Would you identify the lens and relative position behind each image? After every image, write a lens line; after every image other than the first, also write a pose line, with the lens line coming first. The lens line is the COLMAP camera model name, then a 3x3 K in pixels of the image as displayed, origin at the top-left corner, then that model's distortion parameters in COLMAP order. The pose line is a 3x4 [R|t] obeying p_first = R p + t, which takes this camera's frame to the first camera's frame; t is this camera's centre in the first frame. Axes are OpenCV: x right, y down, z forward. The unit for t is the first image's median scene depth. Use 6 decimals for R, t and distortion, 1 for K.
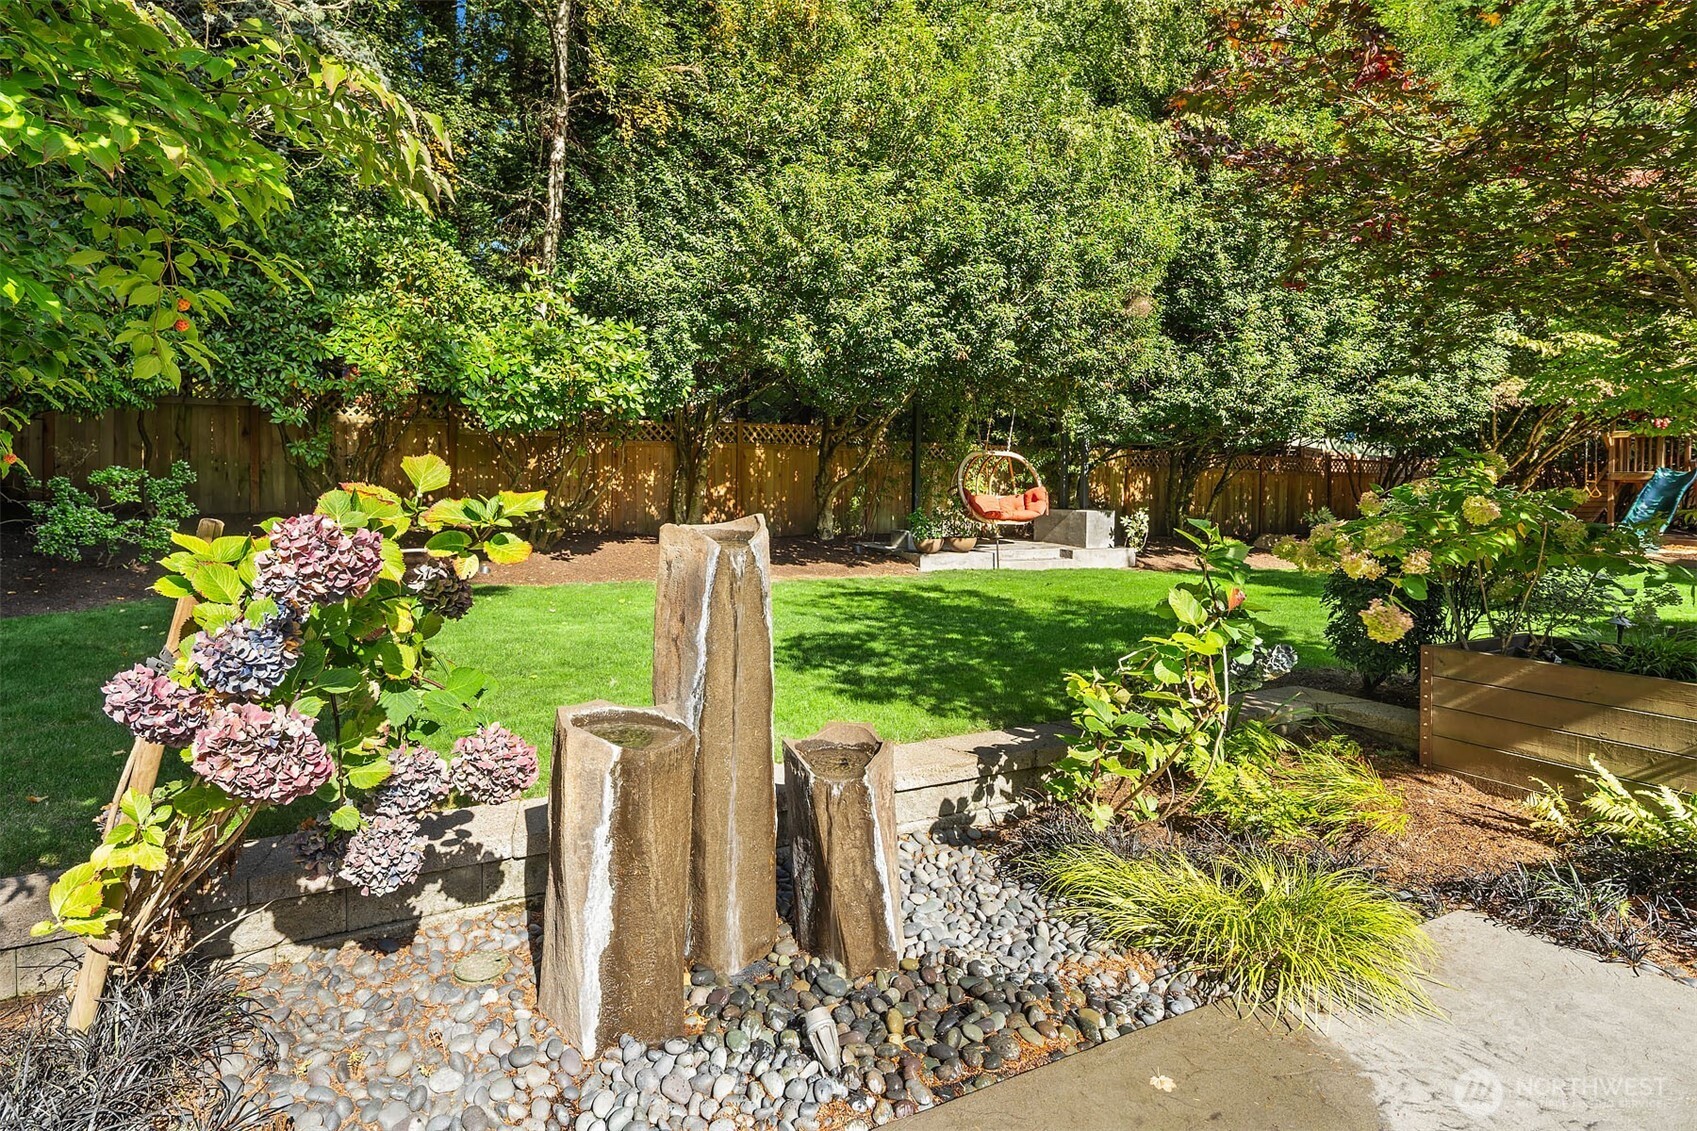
lens RADIAL K [[808.0, 0, 804.5], [0, 808.0, 506.9], [0, 0, 1]] dist [0.001358, 0.000192]
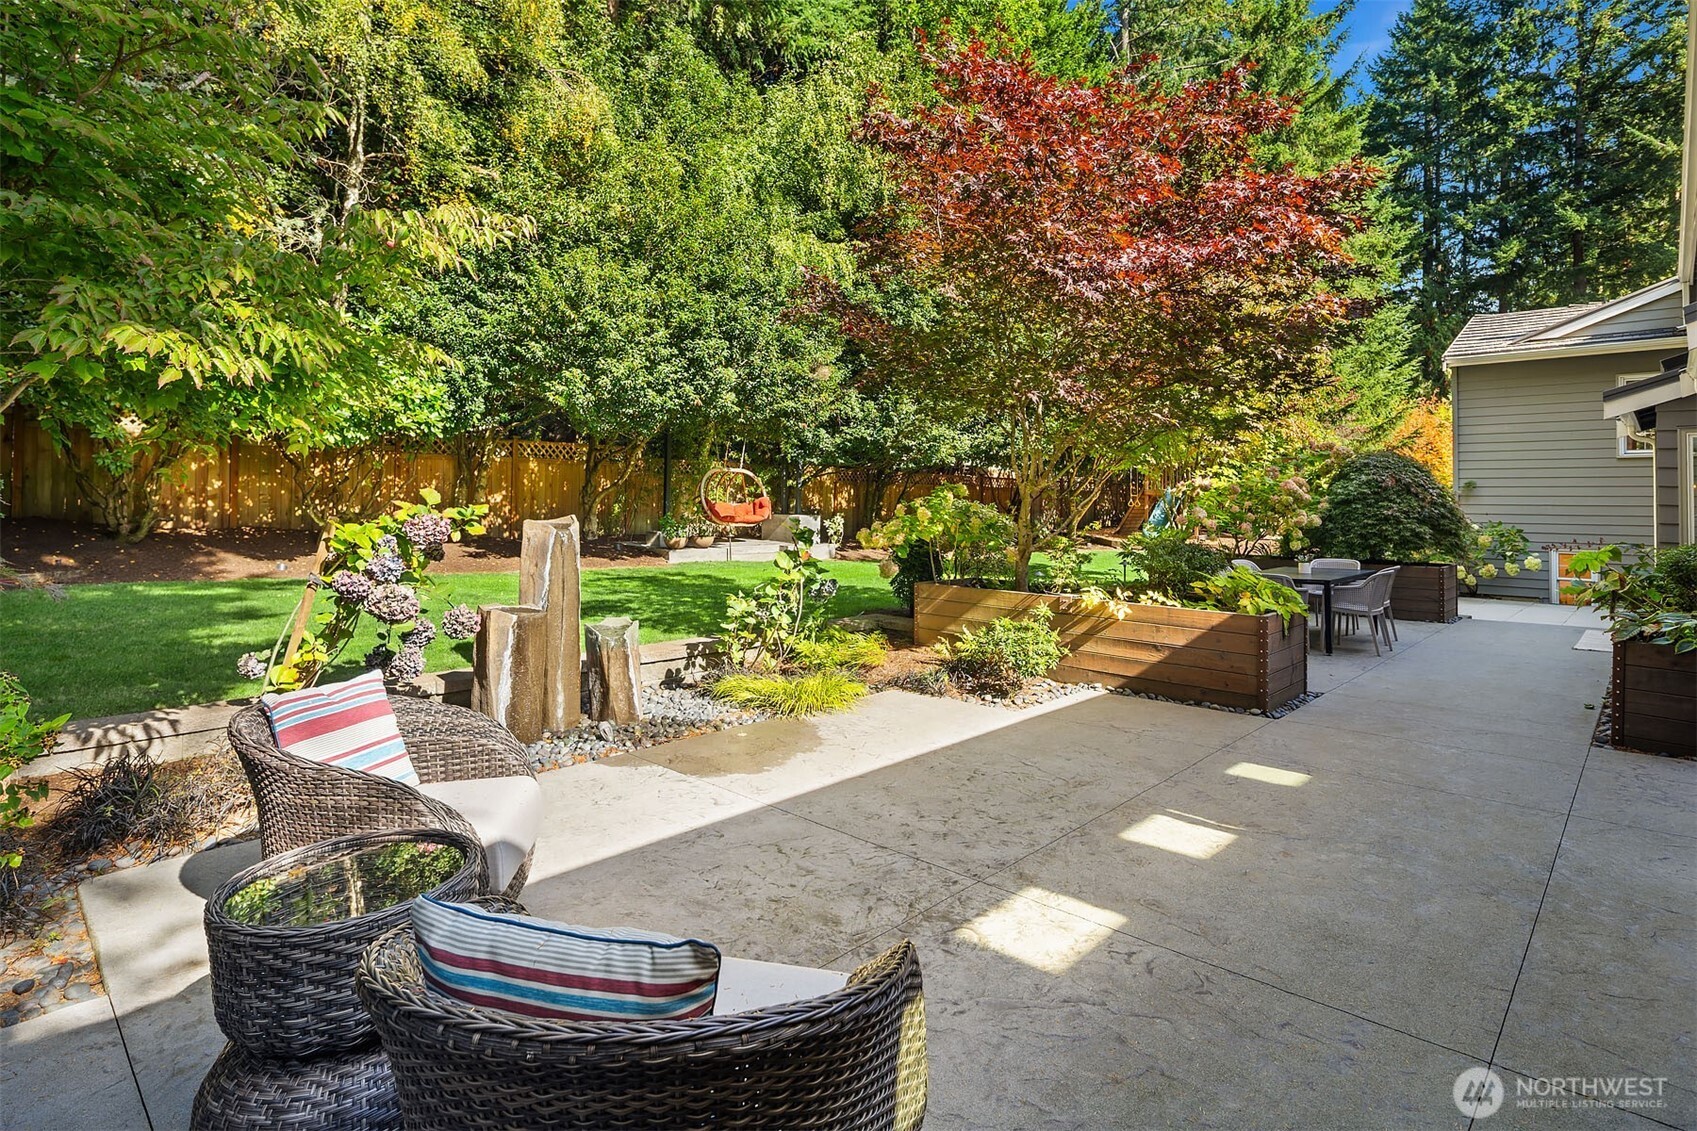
lens RADIAL K [[946.7, 0, 849.8], [0, 946.7, 488.6], [0, 0, 1]] dist [-0.000989, 0.000011]
pose [[0.952487, 0.009191, 0.304441, -0.045762], [-0.001330, 0.999661, -0.026018, 0.001170], [-0.304577, 0.024377, 0.952176, -0.578484]]
